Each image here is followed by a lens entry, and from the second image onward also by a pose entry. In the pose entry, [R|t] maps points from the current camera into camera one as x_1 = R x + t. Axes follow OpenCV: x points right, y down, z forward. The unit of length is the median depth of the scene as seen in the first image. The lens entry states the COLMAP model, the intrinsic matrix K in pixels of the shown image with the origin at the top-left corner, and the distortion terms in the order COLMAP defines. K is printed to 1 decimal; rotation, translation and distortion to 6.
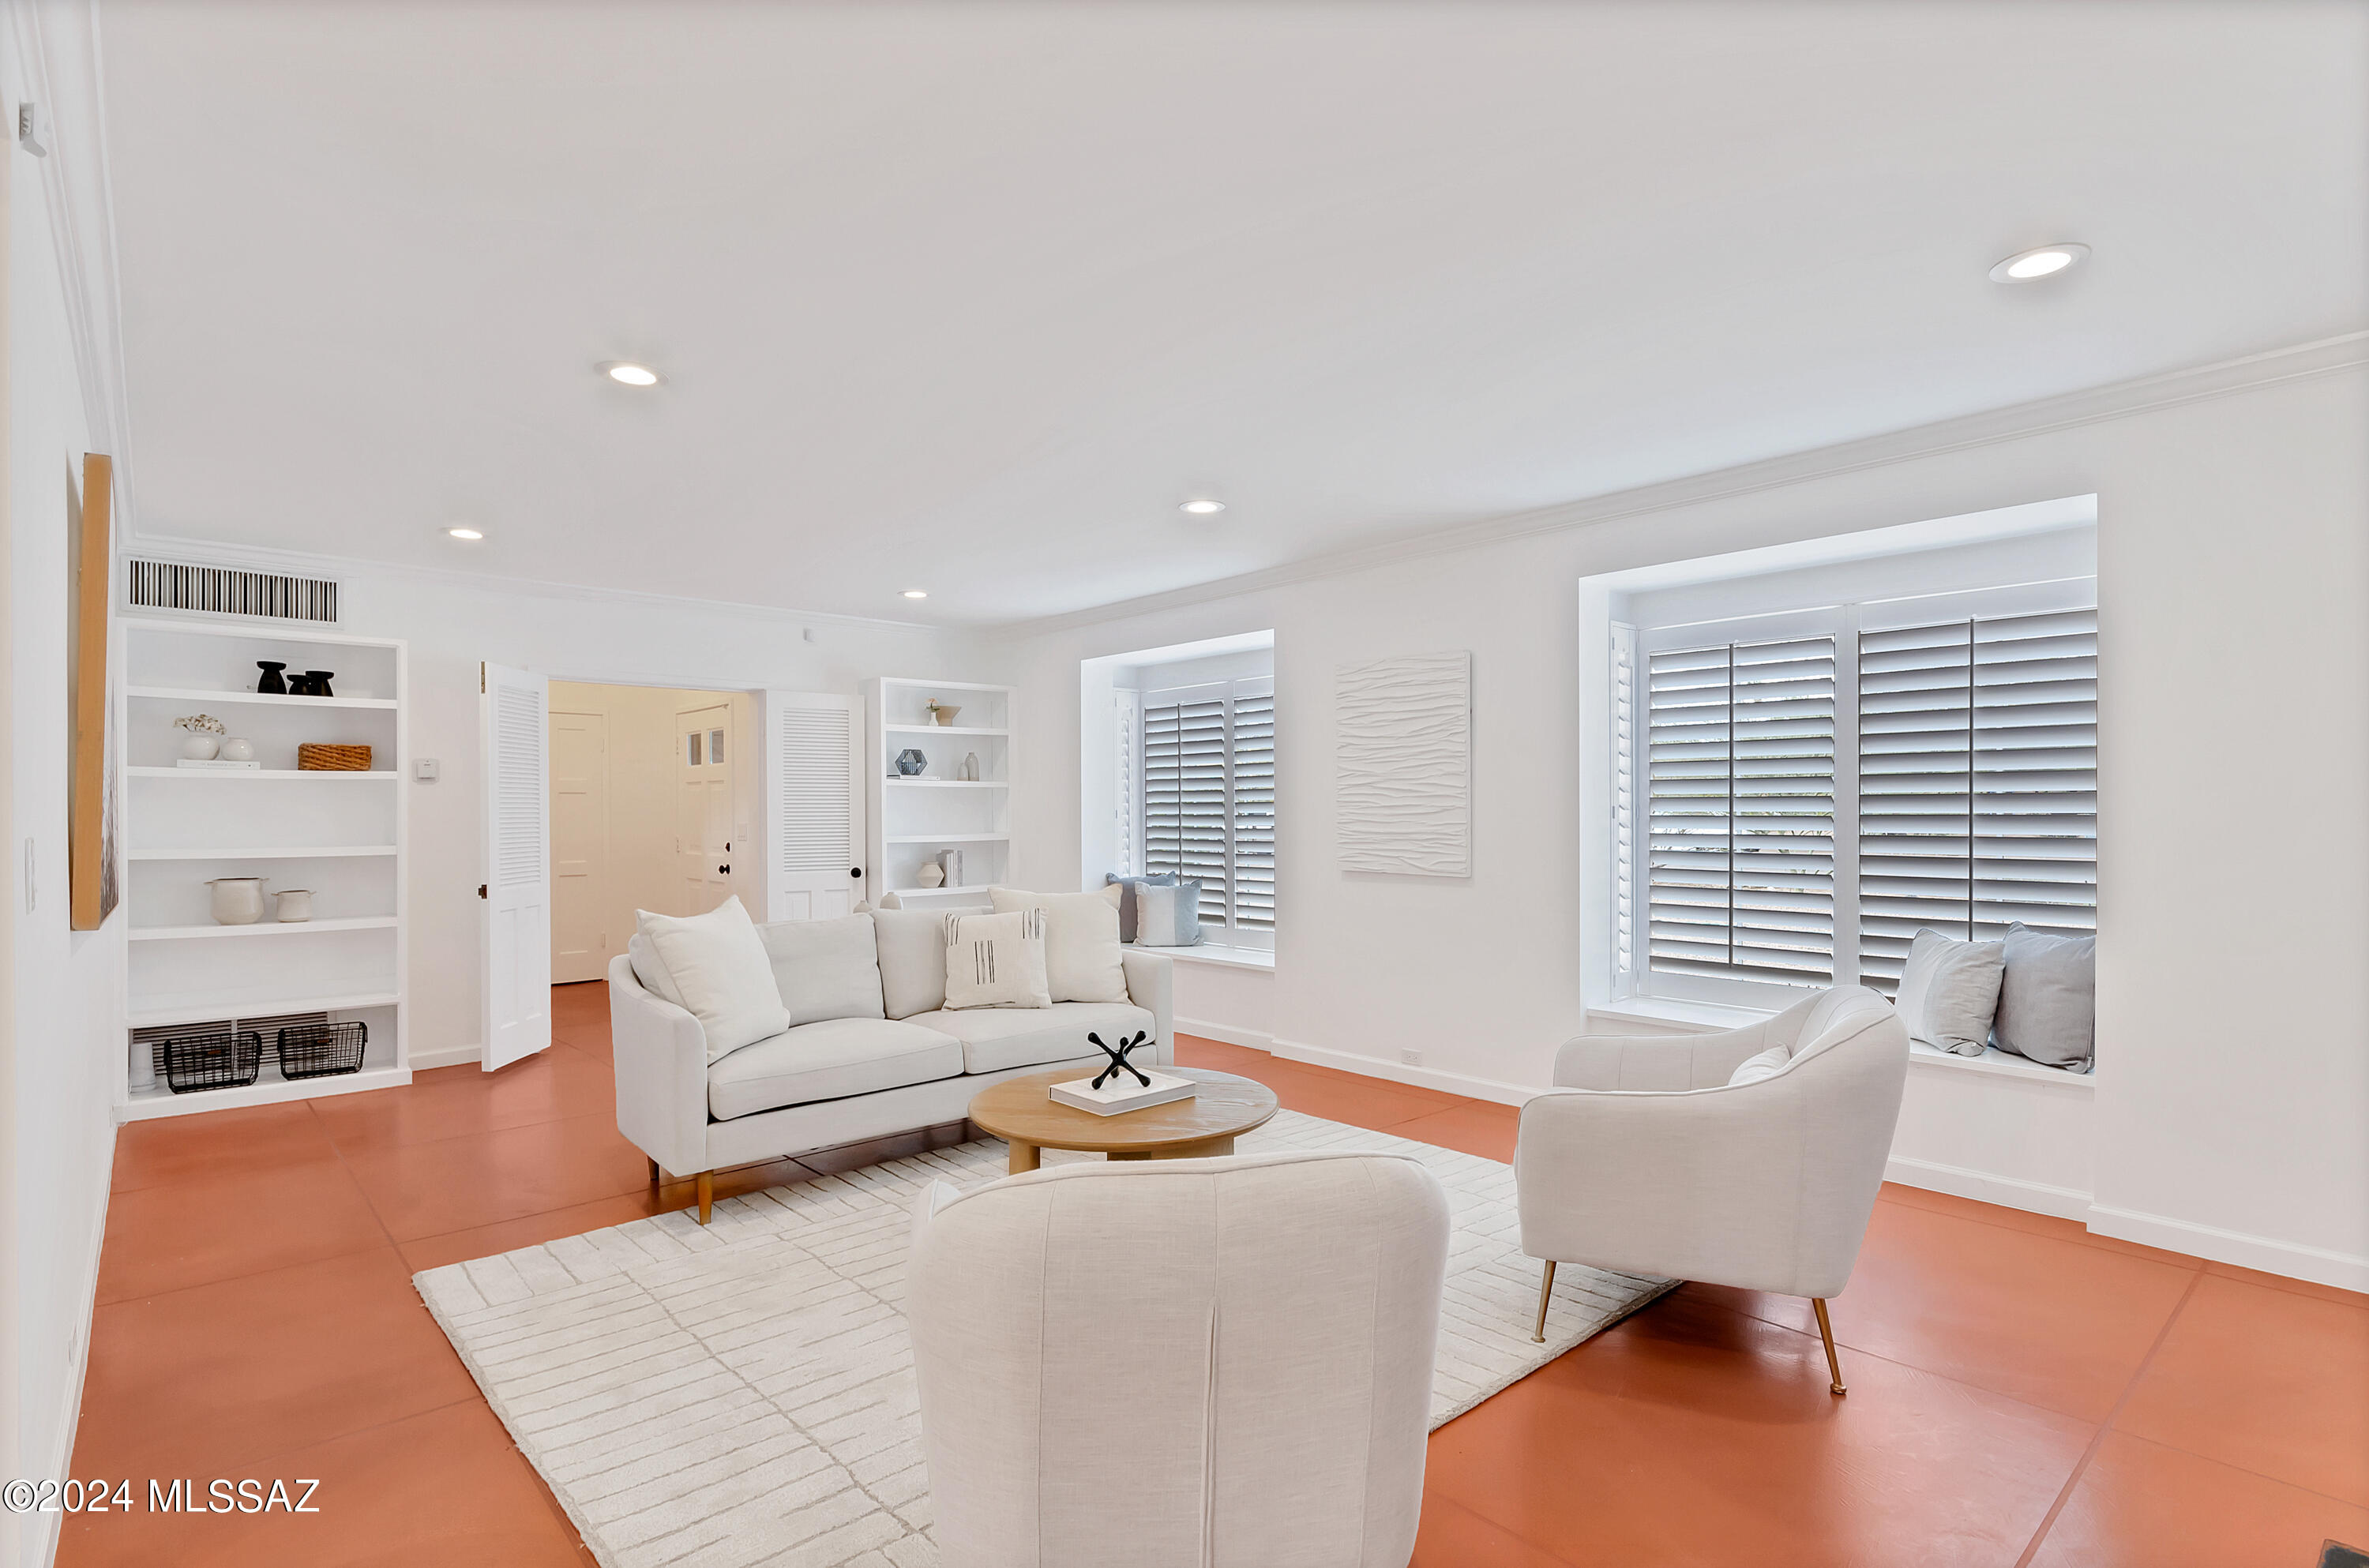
lens RADIAL K [[1178.4, 0, 1187.1], [0, 1178.4, 811.8], [0, 0, 1]] dist [-0.000326, -0.000082]
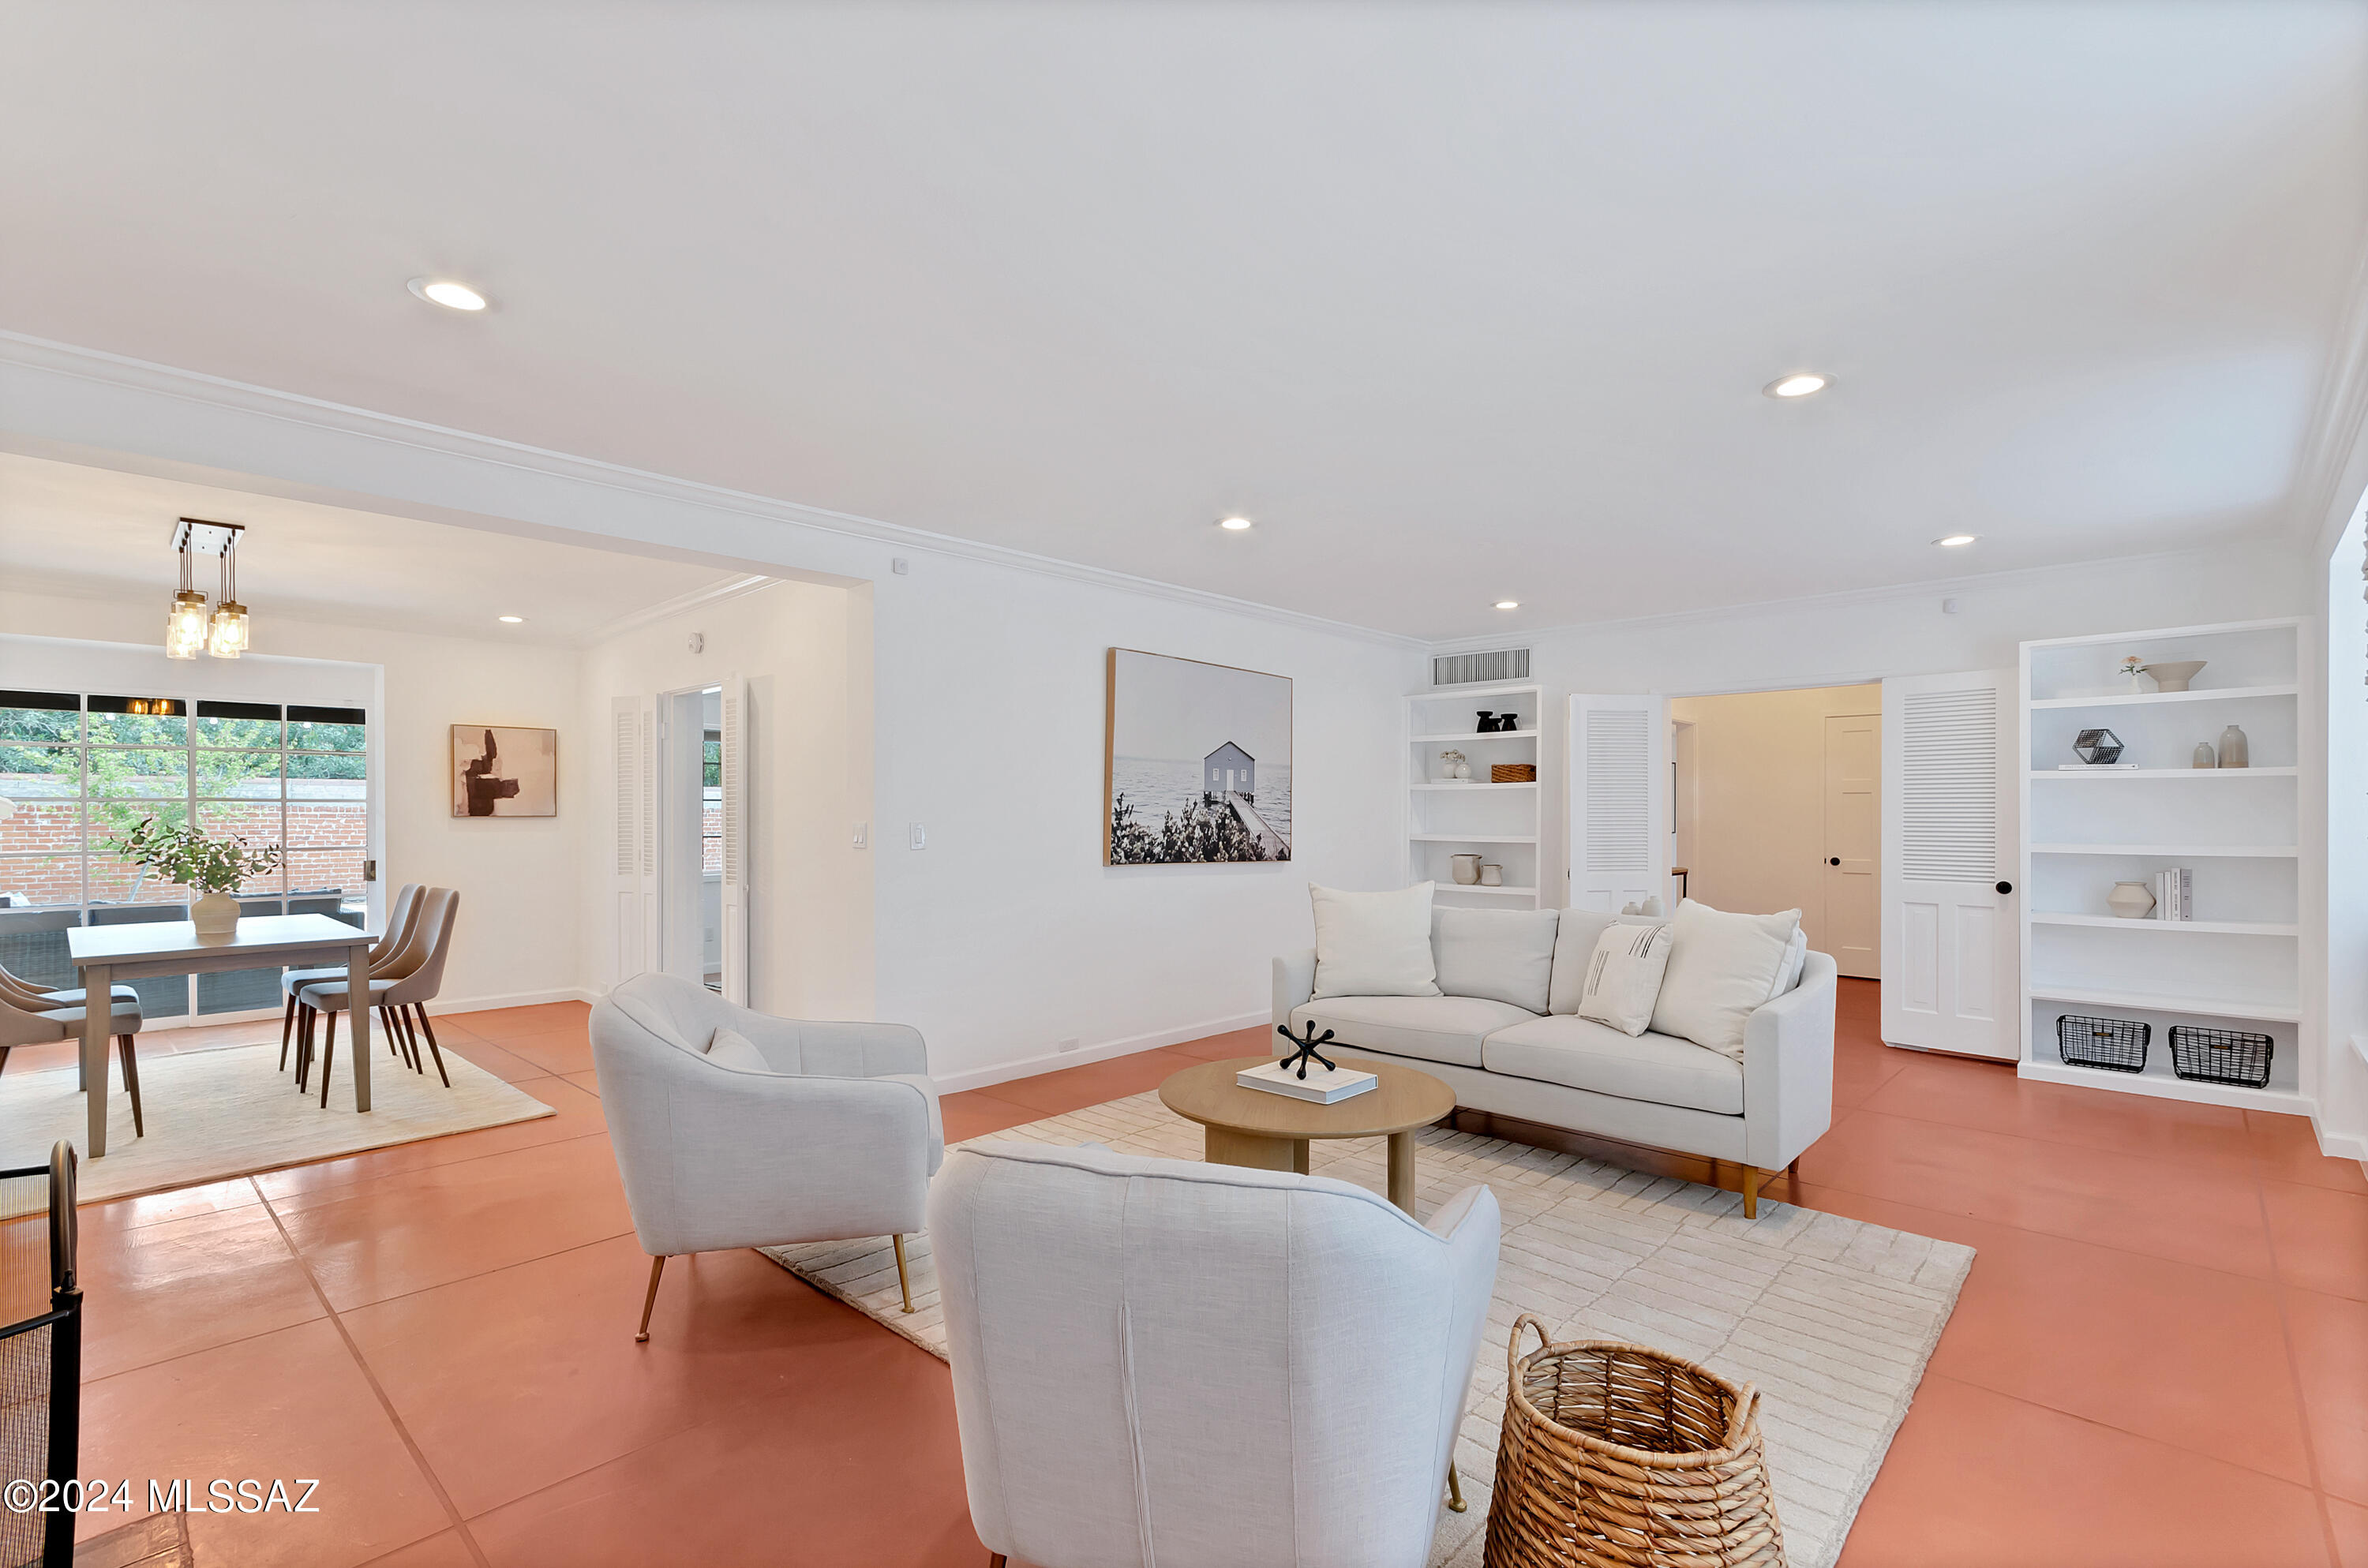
lens RADIAL K [[1079.4, 0, 1184.7], [0, 1079.4, 817.4], [0, 0, 1]] dist [0.000132, 0.000209]
pose [[0.073794, 0.007915, -0.997242, 0.513325], [-0.000306, 0.999969, 0.007914, -0.002608], [0.997273, -0.000279, 0.073794, 0.472225]]
